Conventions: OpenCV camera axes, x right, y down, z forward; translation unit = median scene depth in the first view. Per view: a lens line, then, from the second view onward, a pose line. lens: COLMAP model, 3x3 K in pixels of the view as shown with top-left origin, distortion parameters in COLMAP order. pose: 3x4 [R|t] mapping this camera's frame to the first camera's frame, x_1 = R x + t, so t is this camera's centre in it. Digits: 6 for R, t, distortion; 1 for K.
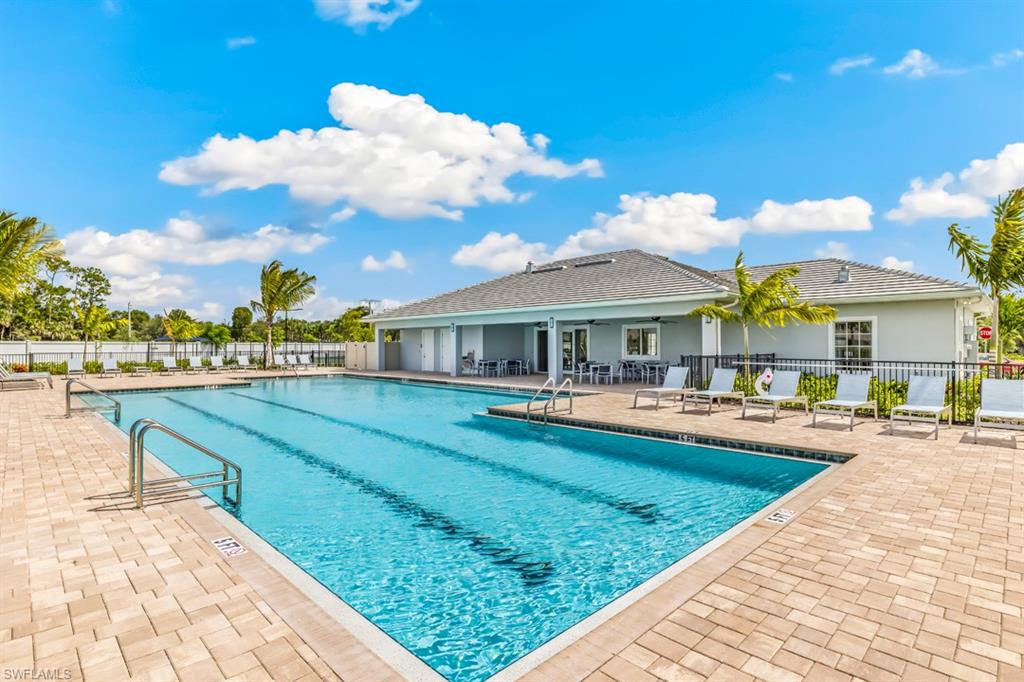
lens RADIAL K [[503.0, 0, 513.2], [0, 503.0, 345.6], [0, 0, 1]] dist [0.000531, 0.000019]
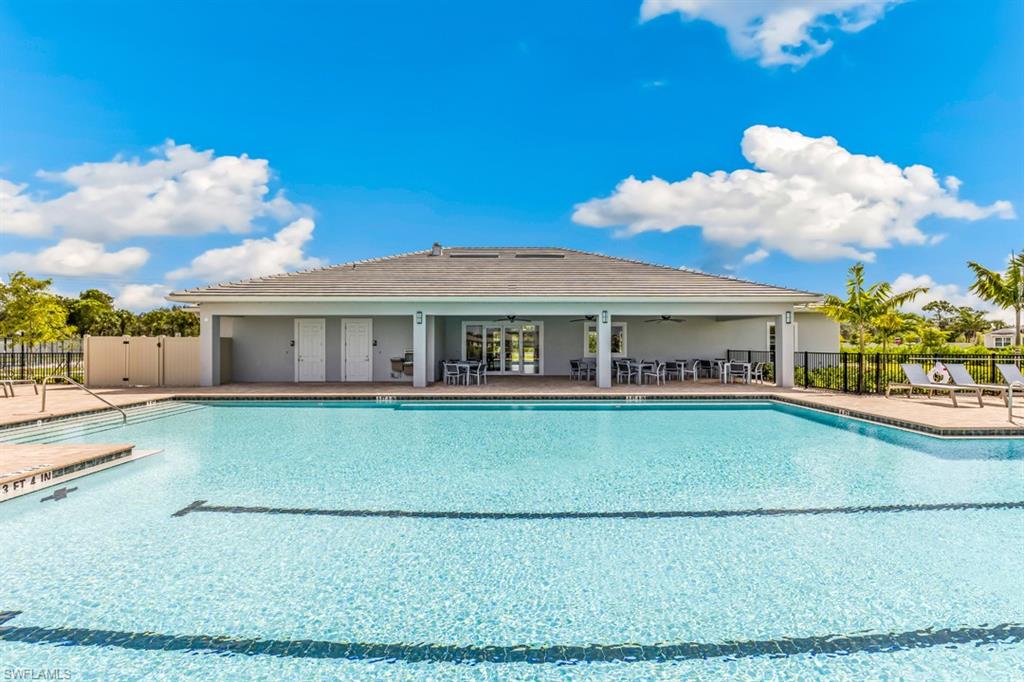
lens RADIAL K [[430.9, 0, 511.4], [0, 430.9, 338.7], [0, 0, 1]] dist [-0.000426, -0.000001]
pose [[0.699445, 0.007359, 0.714649, -0.408289], [-0.000657, 0.999953, -0.009655, -0.000371], [-0.714686, 0.006283, 0.699417, 0.431436]]
